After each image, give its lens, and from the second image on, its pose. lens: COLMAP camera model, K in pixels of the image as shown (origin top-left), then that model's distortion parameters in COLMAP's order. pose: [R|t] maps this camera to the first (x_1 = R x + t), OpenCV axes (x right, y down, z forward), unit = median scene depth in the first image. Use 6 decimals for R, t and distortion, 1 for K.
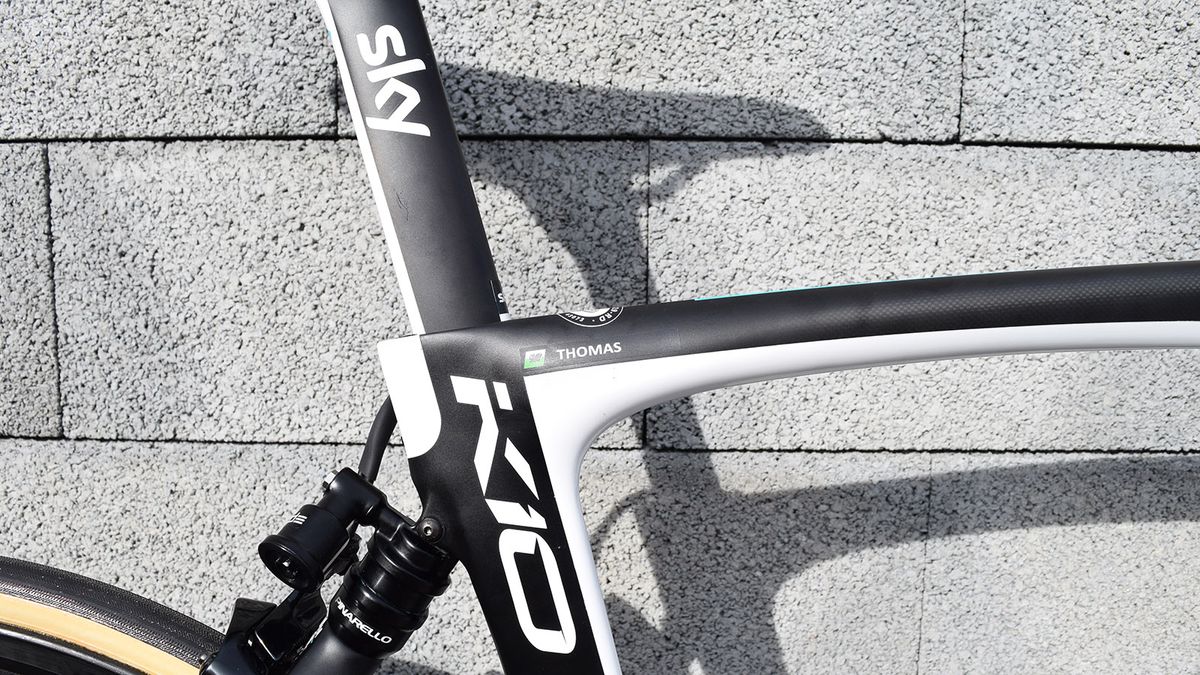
lens RADIAL K [[965.6, 0, 599.8], [0, 965.6, 401.1], [0, 0, 1]] dist [-0.096989, 0.018783]
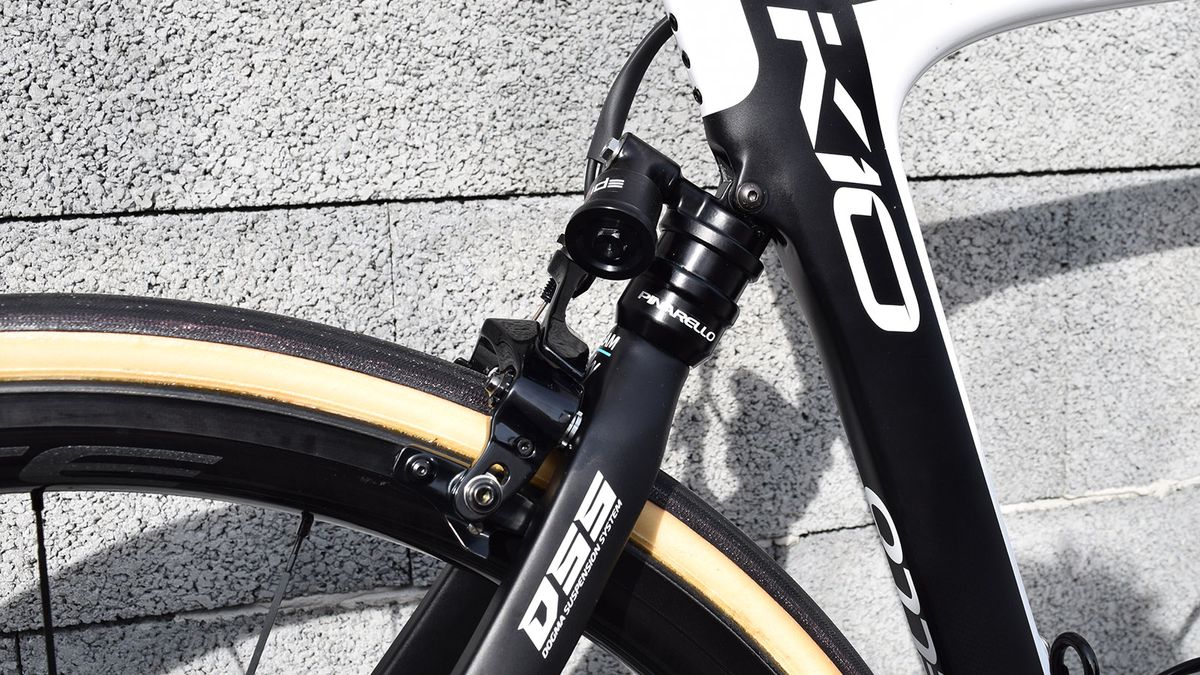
lens RADIAL K [[1248.3, 0, 681.3], [0, 1248.3, 296.2], [0, 0, 1]] dist [-0.091259, 0.014452]
pose [[0.945136, -0.078869, 0.317014, -0.378748], [0.083669, 0.996492, -0.001533, 0.141701], [-0.315781, 0.027973, 0.948420, 0.008768]]
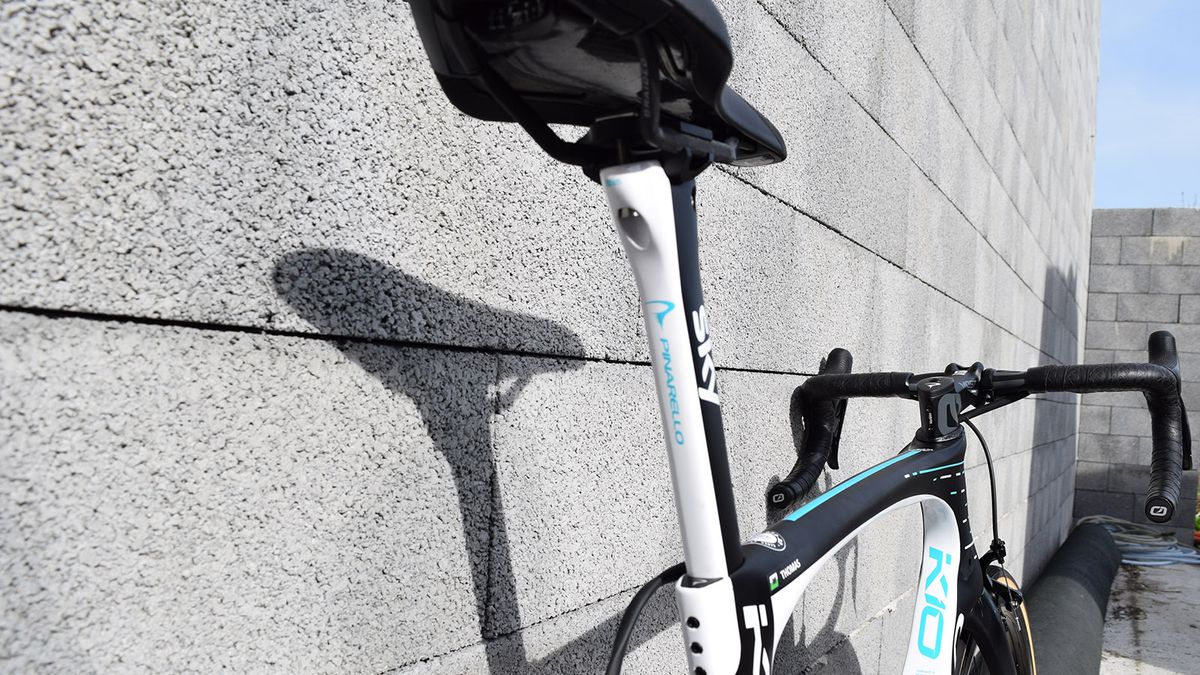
lens RADIAL K [[978.1, 0, 601.6], [0, 978.1, 415.4], [0, 0, 1]] dist [-0.083336, 0.007238]
pose [[0.475086, -0.015867, 0.879796, -0.830152], [0.082647, 0.996222, -0.026662, -0.157828], [-0.876050, 0.085380, 0.474602, 0.368065]]
